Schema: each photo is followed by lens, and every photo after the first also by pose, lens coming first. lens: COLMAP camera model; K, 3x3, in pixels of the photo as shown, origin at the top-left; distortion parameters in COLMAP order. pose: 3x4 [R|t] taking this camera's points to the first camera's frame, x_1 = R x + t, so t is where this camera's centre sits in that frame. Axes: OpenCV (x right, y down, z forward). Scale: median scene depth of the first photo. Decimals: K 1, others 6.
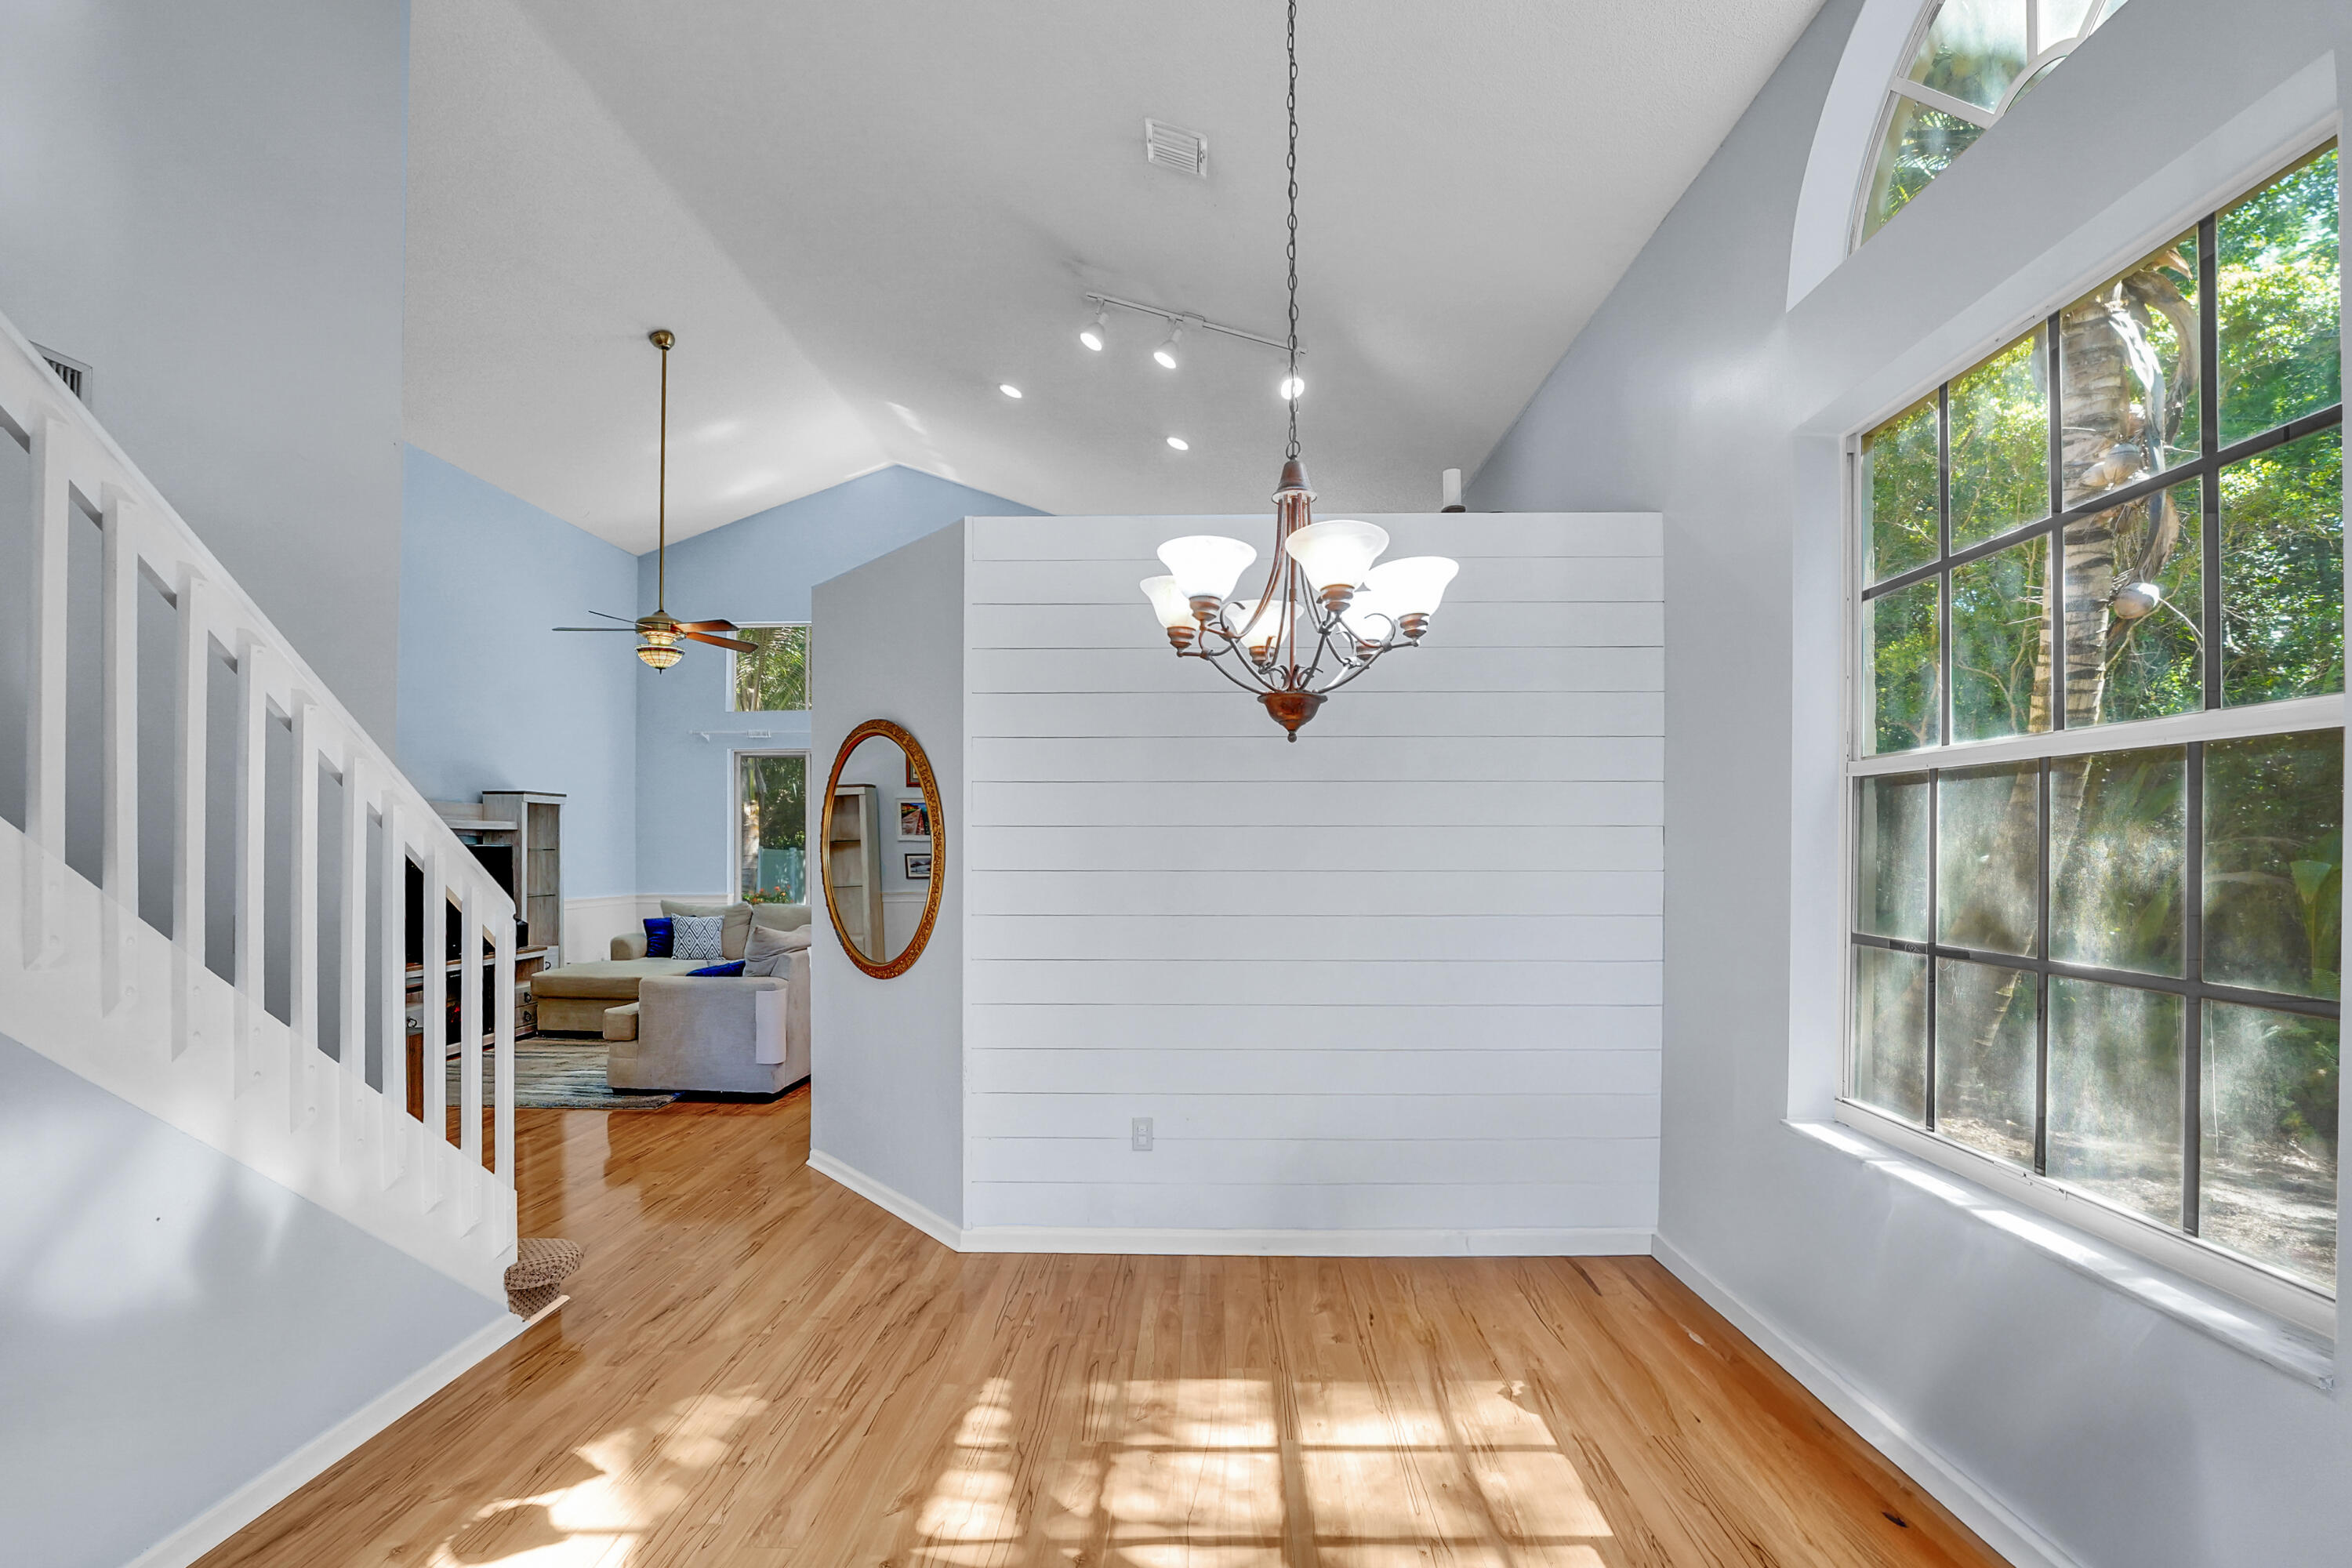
lens RADIAL K [[974.3, 0, 1177.2], [0, 974.3, 842.2], [0, 0, 1]] dist [-0.028266, 0.000101]
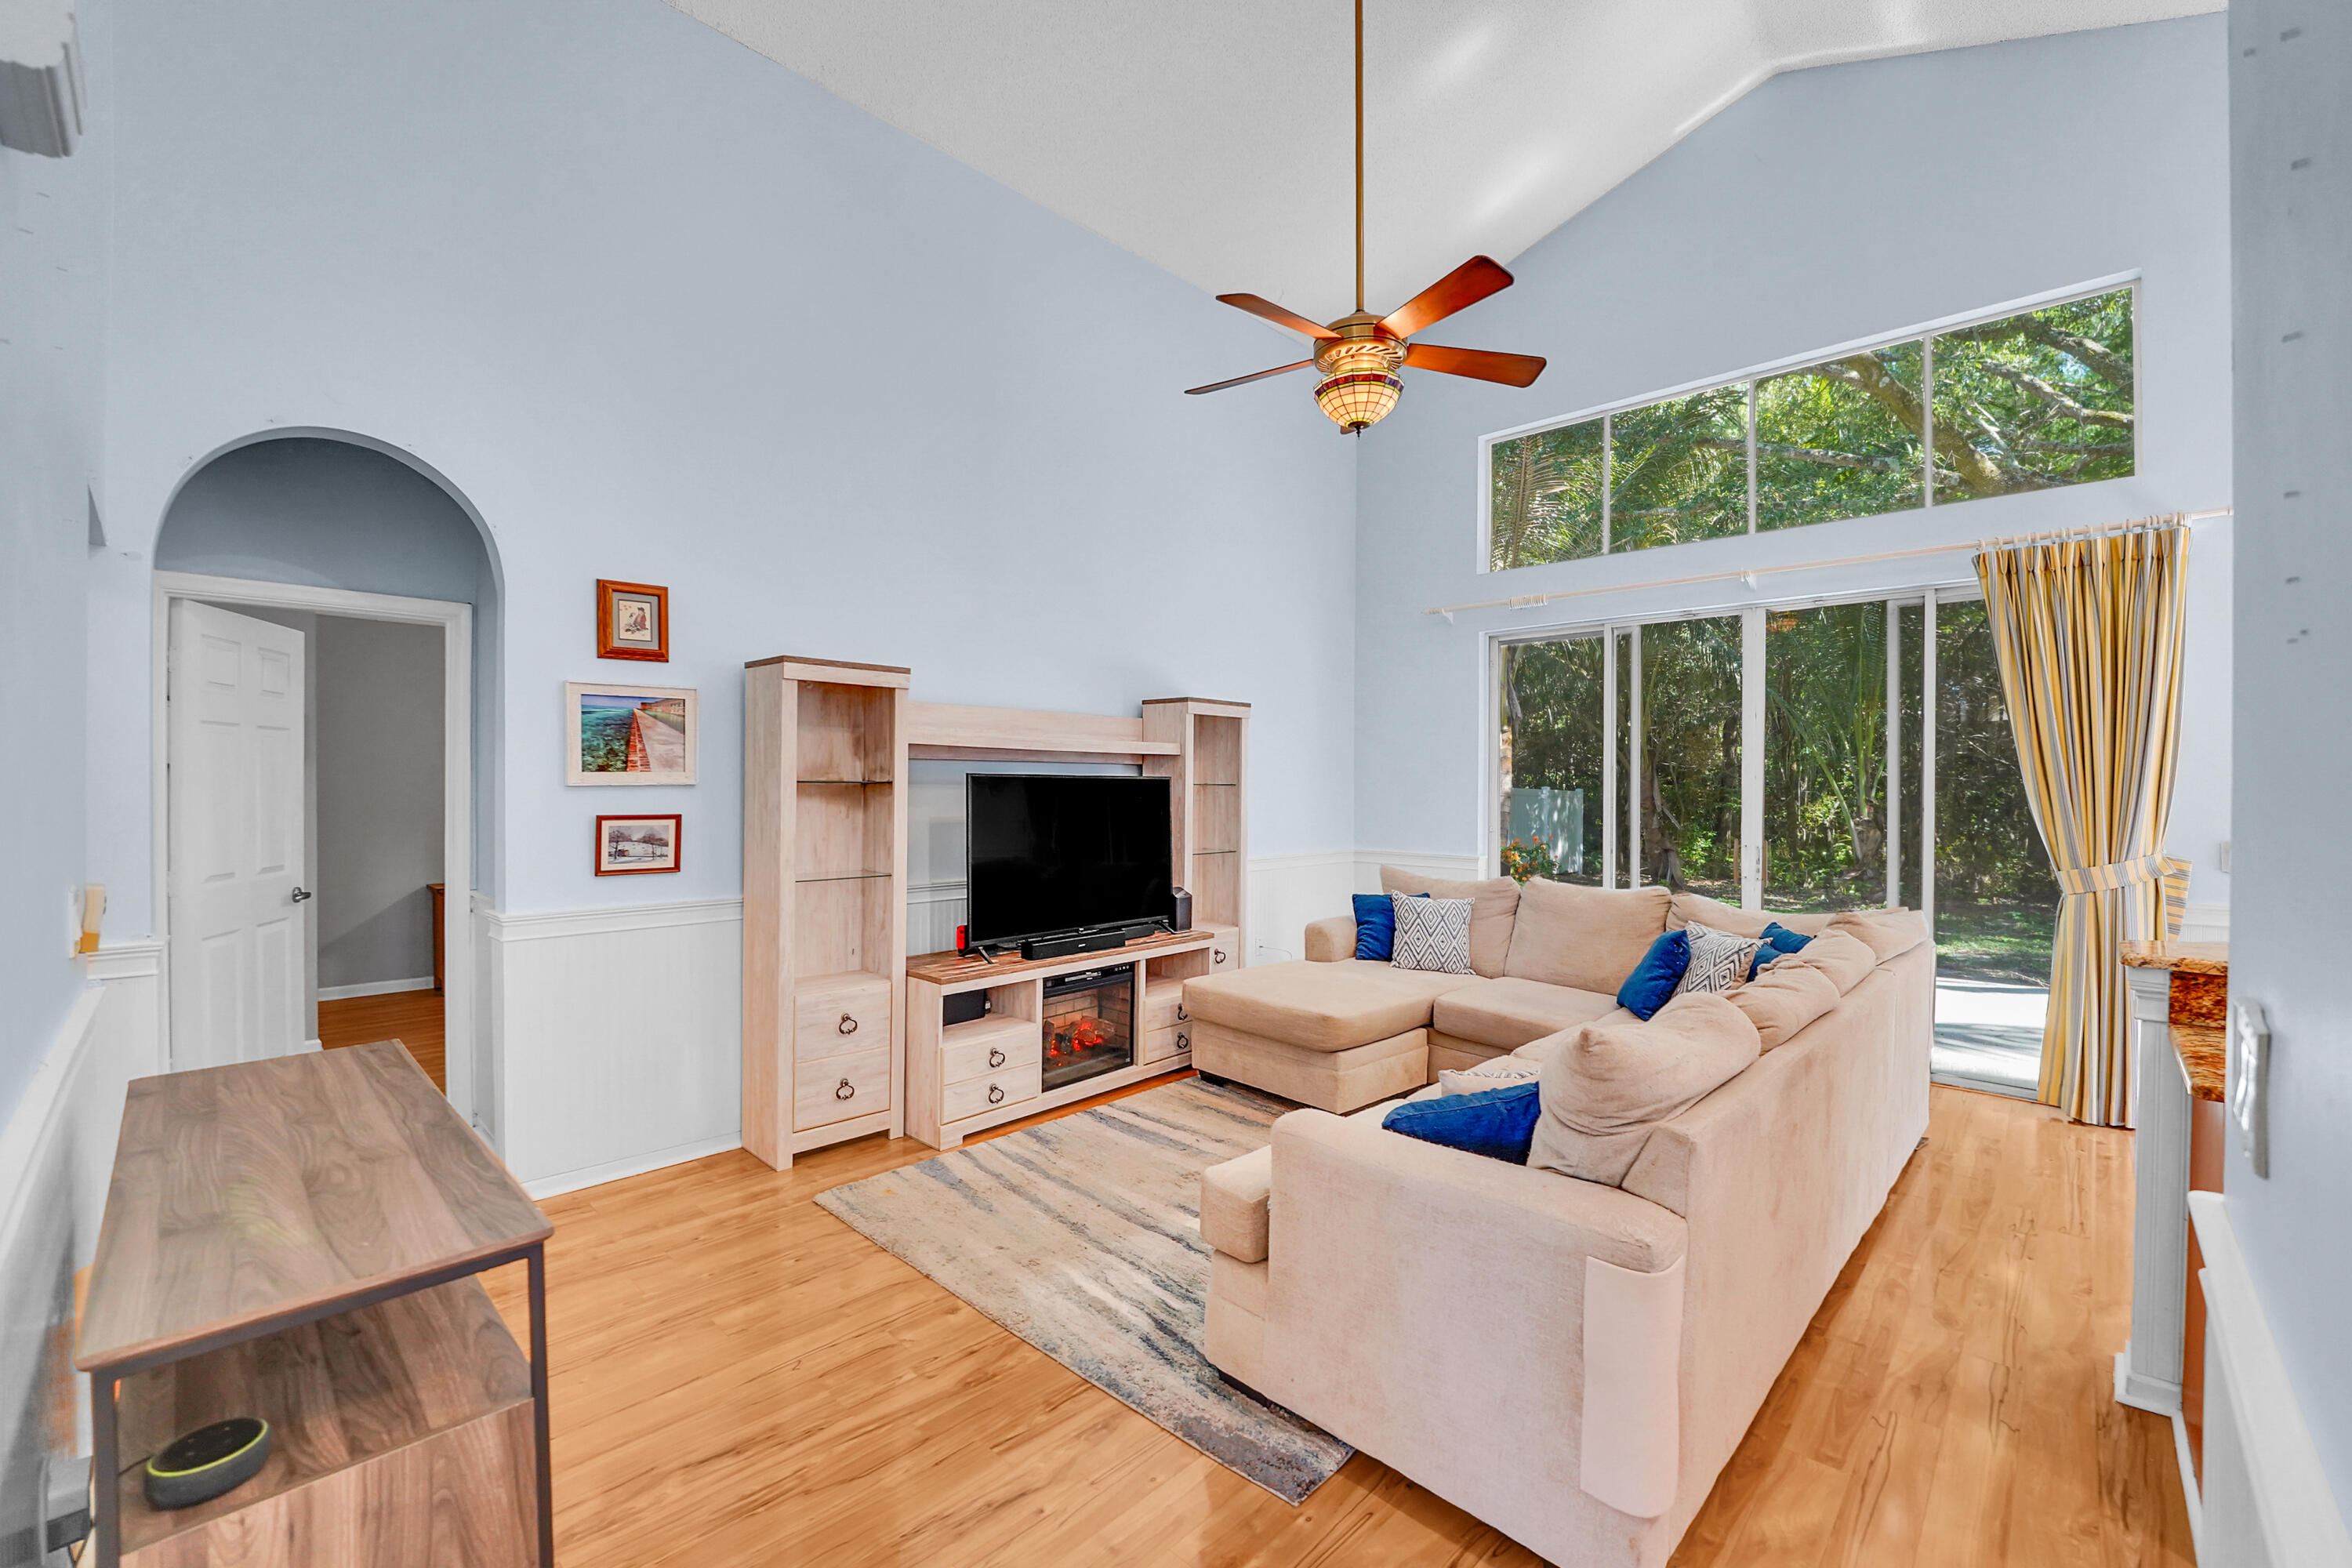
lens RADIAL K [[967.3, 0, 1171.7], [0, 967.3, 790.3], [0, 0, 1]] dist [-0.026681, 0.000464]
pose [[0.740002, 0.009184, -0.672542, -0.631119], [-0.003243, 0.999944, 0.010086, 0.013922], [0.672597, -0.005282, 0.739990, 1.328607]]
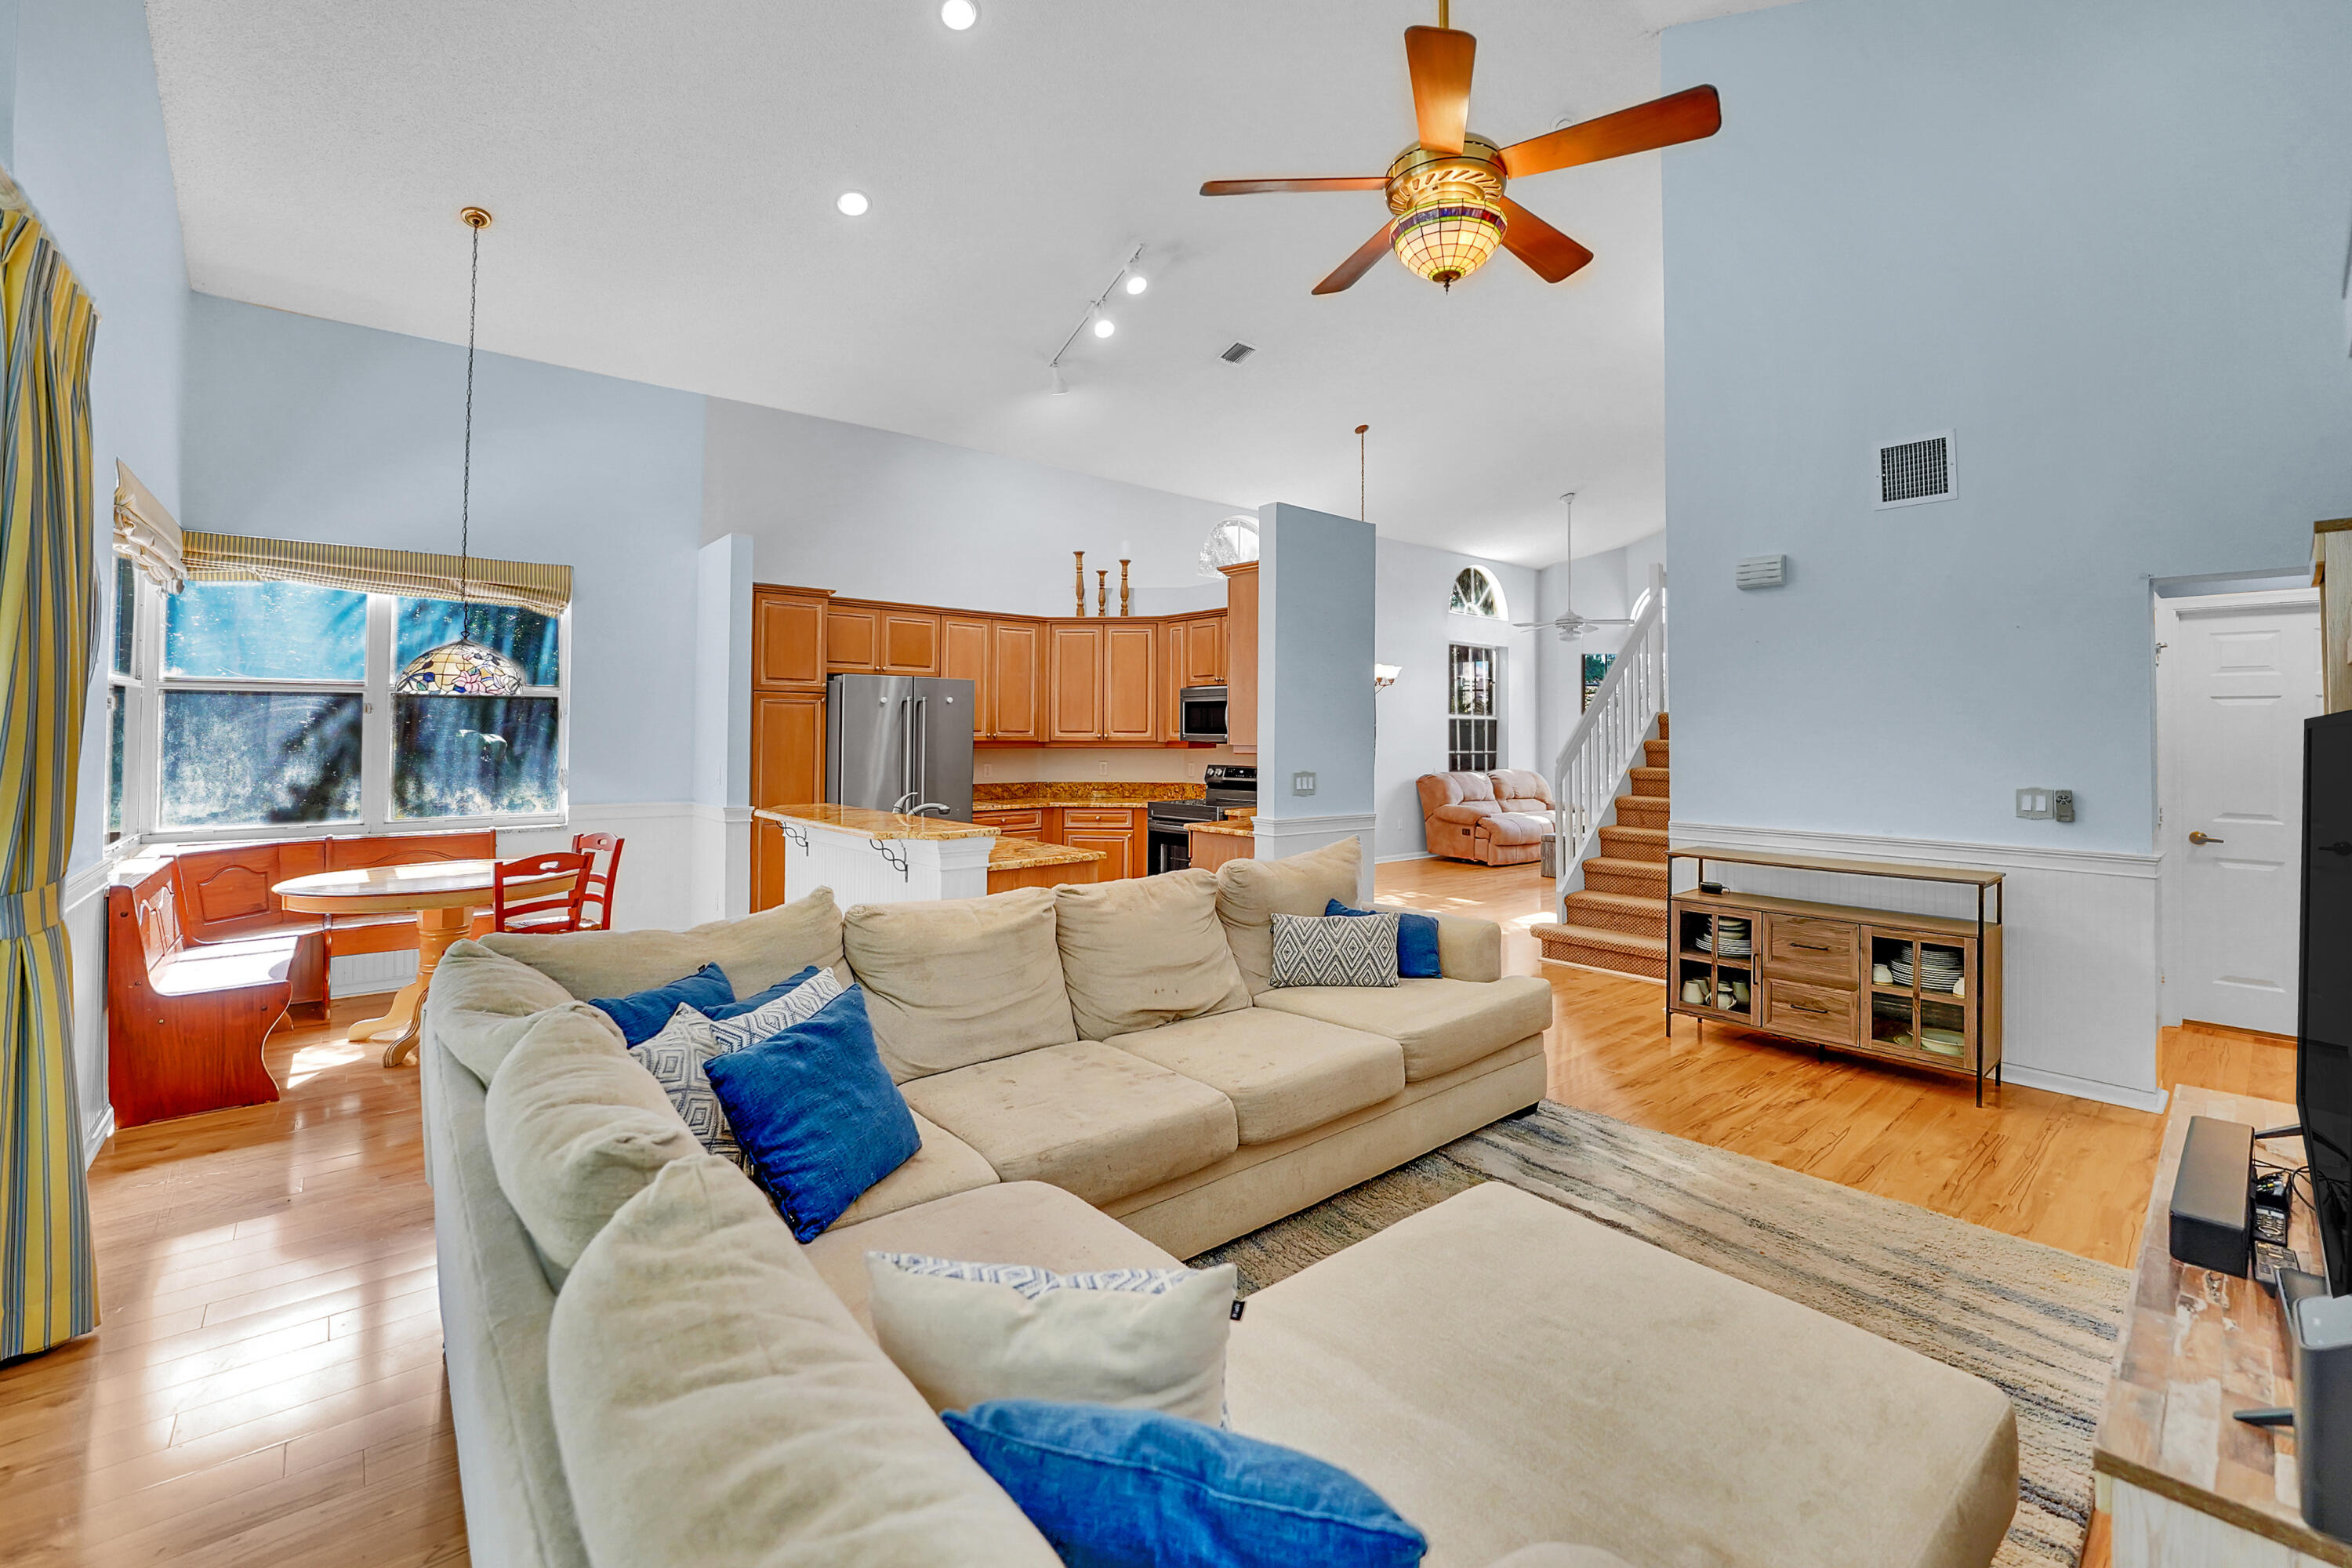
lens RADIAL K [[995.3, 0, 1173.8], [0, 995.3, 709.7], [0, 0, 1]] dist [-0.032280, 0.000475]
pose [[-0.669404, 0.013399, 0.742778, -1.809395], [-0.007107, 0.999676, -0.024439, 0.016115], [-0.742865, -0.021639, -0.669092, 3.221565]]
